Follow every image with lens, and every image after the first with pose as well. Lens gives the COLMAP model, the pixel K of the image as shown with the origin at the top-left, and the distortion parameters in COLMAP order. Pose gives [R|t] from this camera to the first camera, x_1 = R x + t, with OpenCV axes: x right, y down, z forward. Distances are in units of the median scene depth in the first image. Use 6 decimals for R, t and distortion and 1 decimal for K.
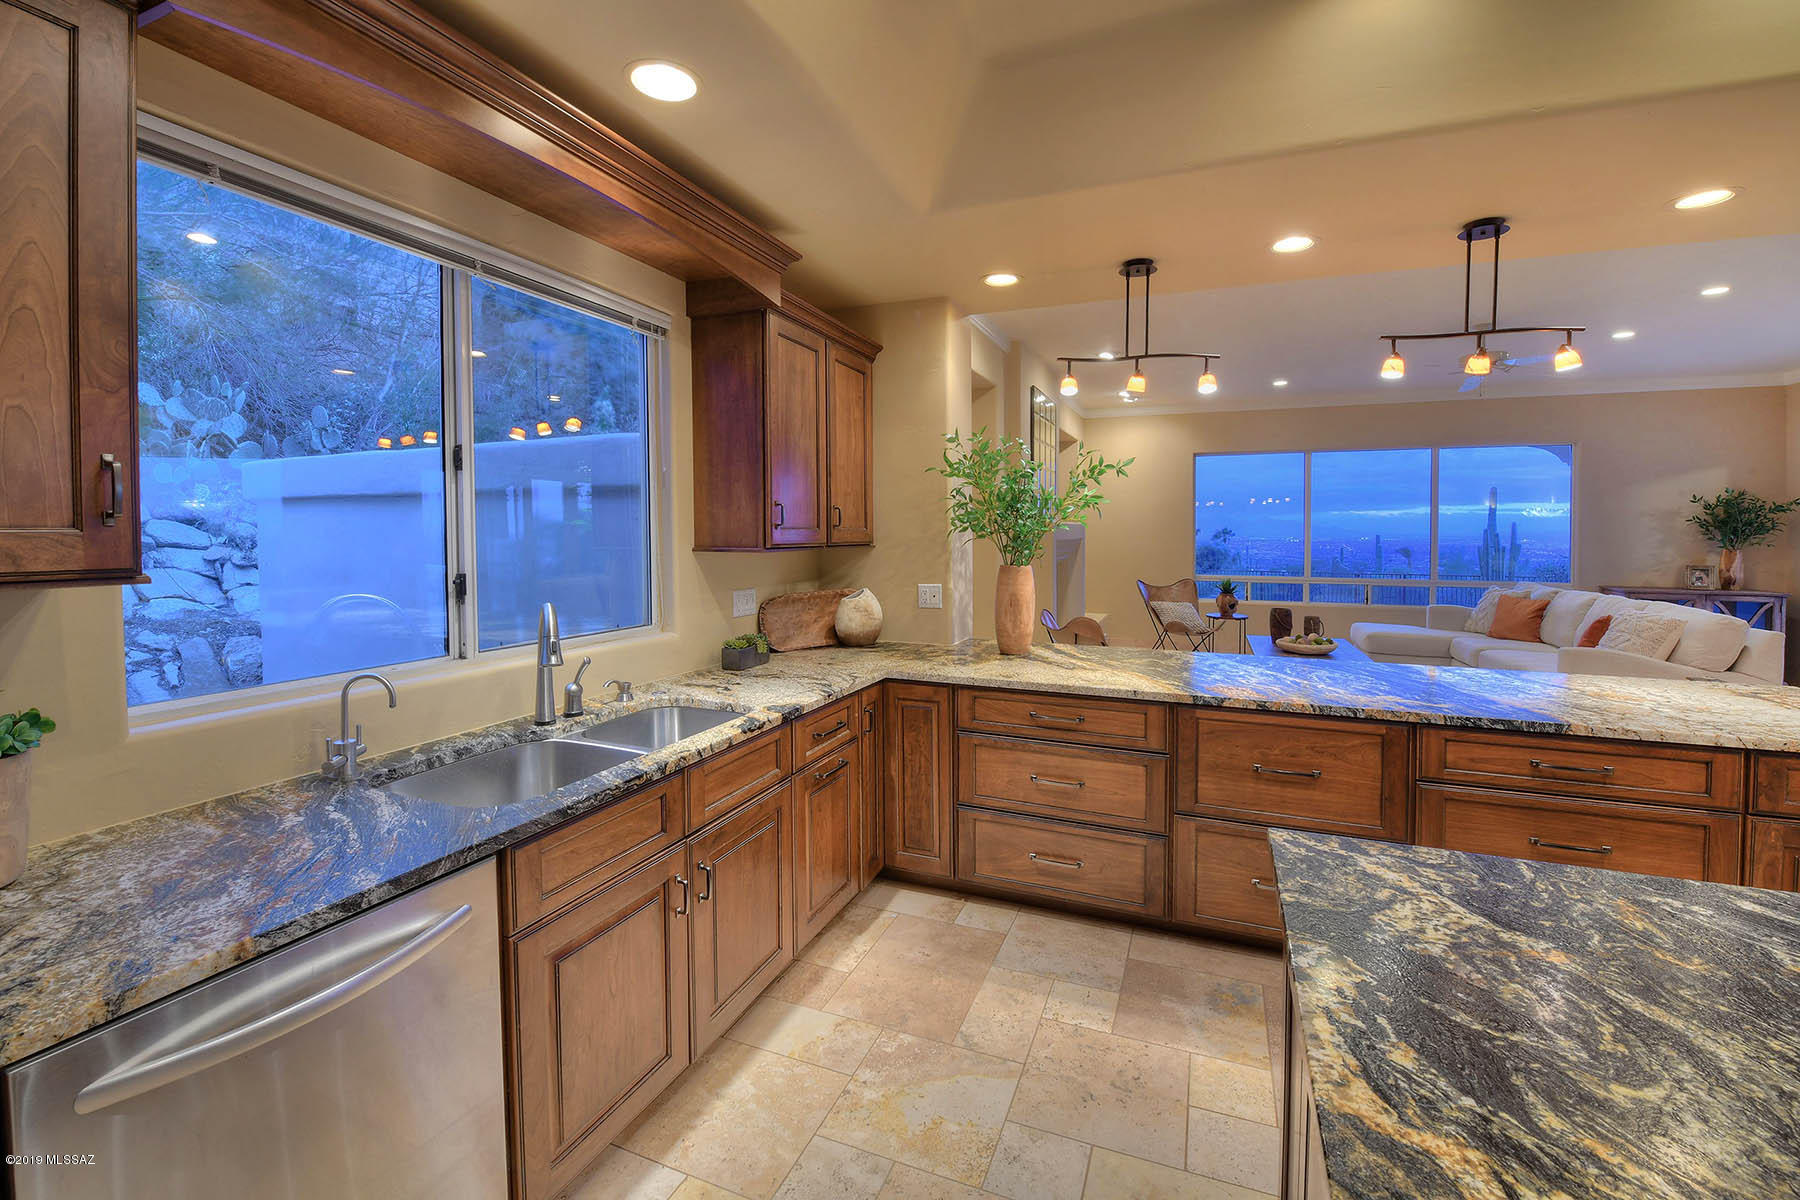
lens RADIAL K [[750.5, 0, 849.2], [0, 750.5, 555.7], [0, 0, 1]] dist [-0.017244, -0.000212]
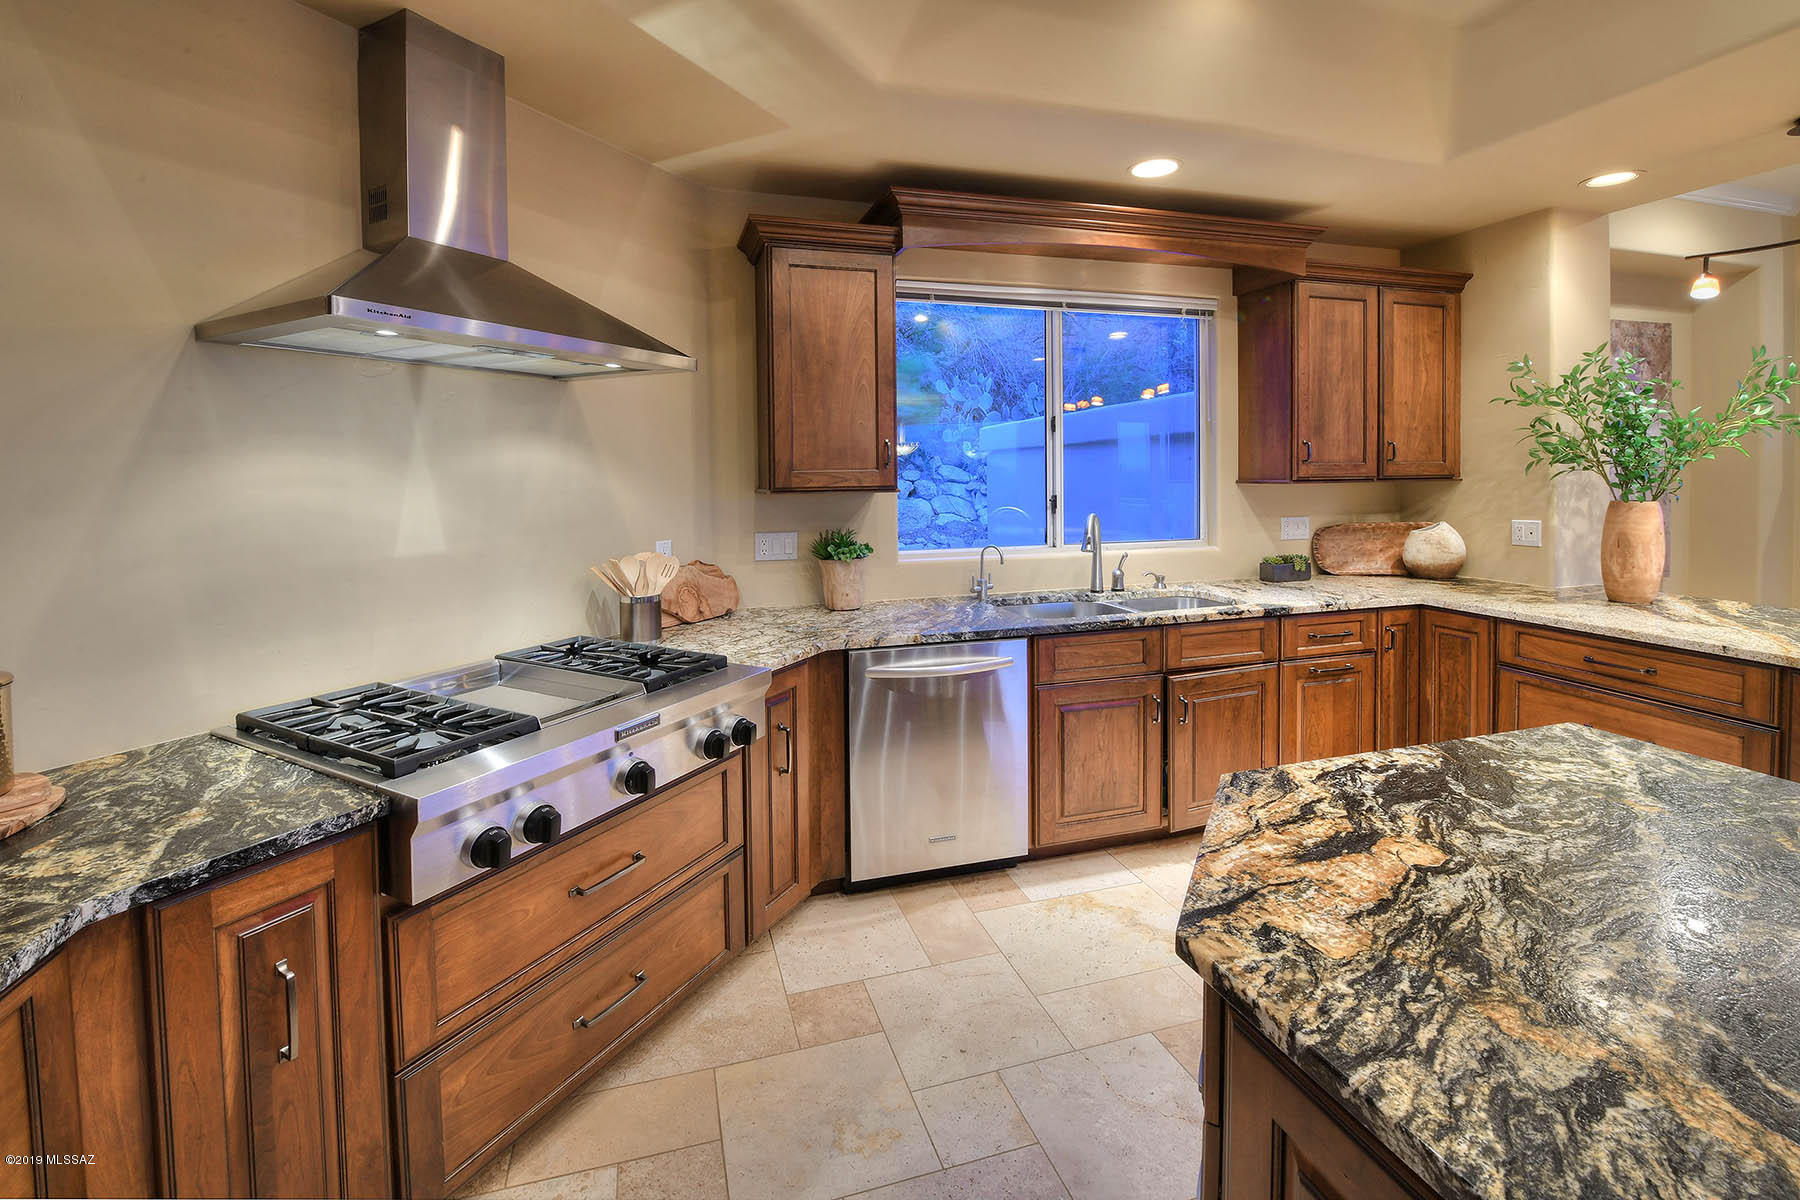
lens RADIAL K [[785.2, 0, 898.2], [0, 785.2, 502.8], [0, 0, 1]] dist [-0.023050, -0.000190]
pose [[0.655467, 0.019069, -0.754983, 0.408849], [-0.012512, 0.999818, 0.014390, 0.015179], [0.755120, 0.000014, 0.655586, -0.282203]]
